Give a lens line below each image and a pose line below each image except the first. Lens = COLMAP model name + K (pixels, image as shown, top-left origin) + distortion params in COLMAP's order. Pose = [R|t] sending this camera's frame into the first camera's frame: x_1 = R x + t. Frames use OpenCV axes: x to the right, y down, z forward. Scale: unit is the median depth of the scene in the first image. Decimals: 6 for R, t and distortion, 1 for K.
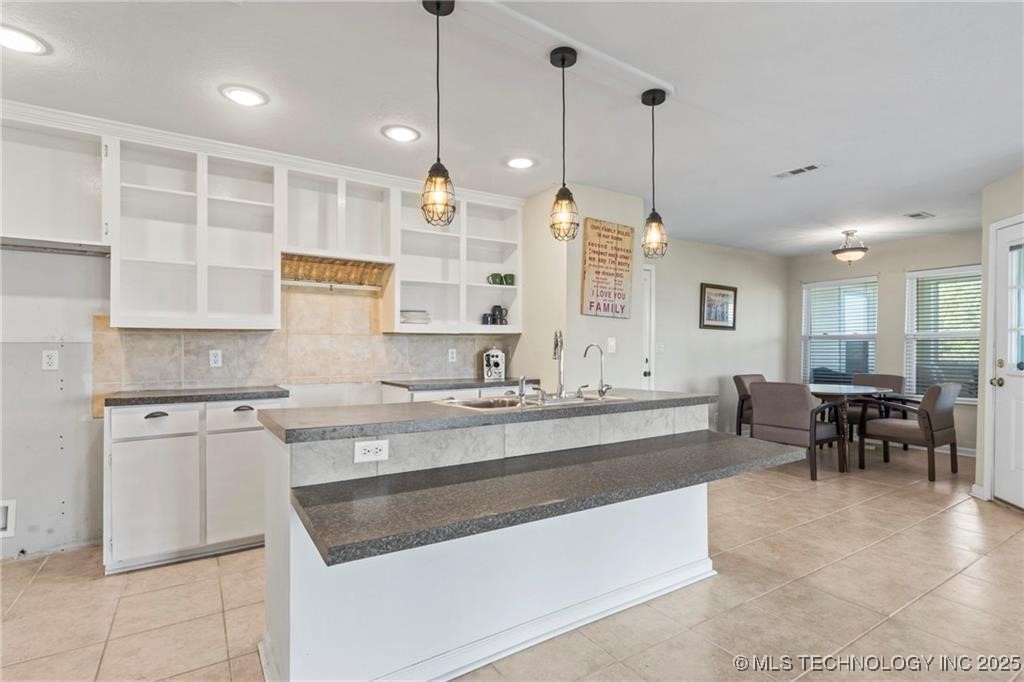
lens RADIAL K [[496.4, 0, 516.3], [0, 496.4, 343.7], [0, 0, 1]] dist [-0.002445, -0.000633]
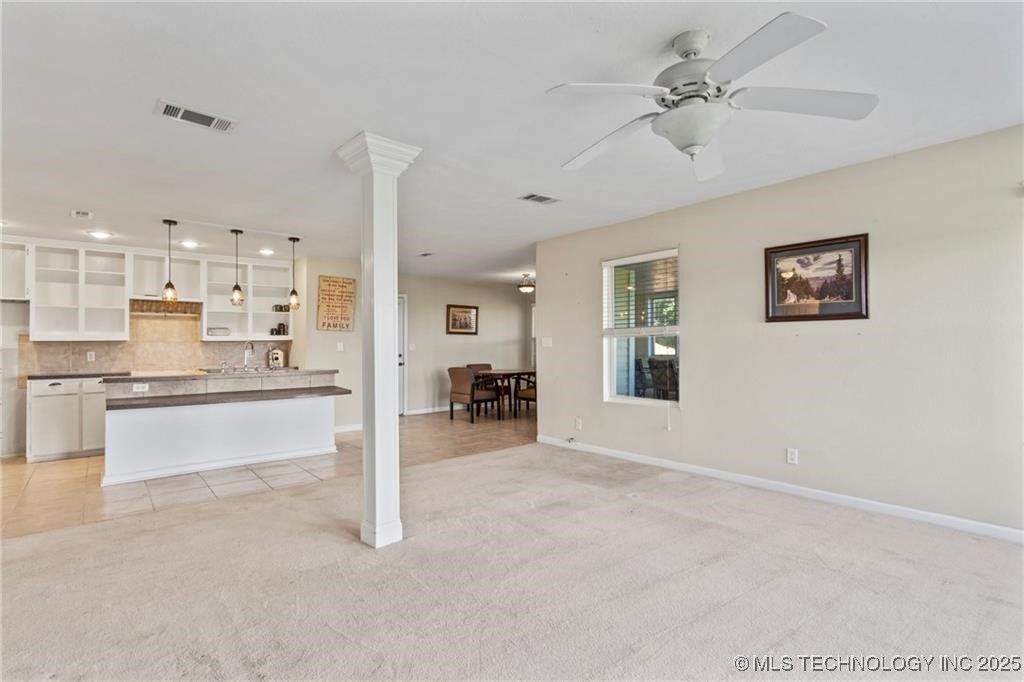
lens RADIAL K [[496.4, 0, 514.0], [0, 496.4, 335.7], [0, 0, 1]] dist [-0.002445, -0.000633]
pose [[0.992888, -0.007660, 0.118803, 0.613539], [0.009223, 0.999878, -0.012608, -0.008337], [-0.118692, 0.013614, 0.992838, -0.844048]]
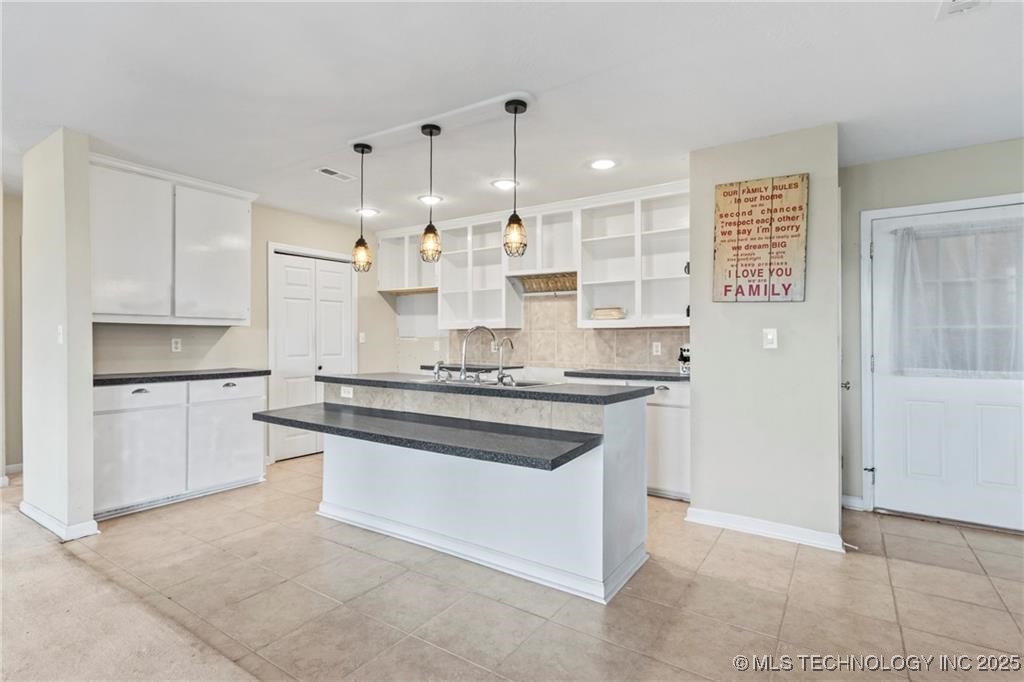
lens RADIAL K [[496.4, 0, 502.0], [0, 496.4, 335.3], [0, 0, 1]] dist [-0.002445, -0.000633]
pose [[0.393923, -0.007355, -0.919114, 0.753340], [0.003610, 0.999973, -0.006455, 0.001940], [0.919136, -0.000776, 0.393939, 0.333724]]
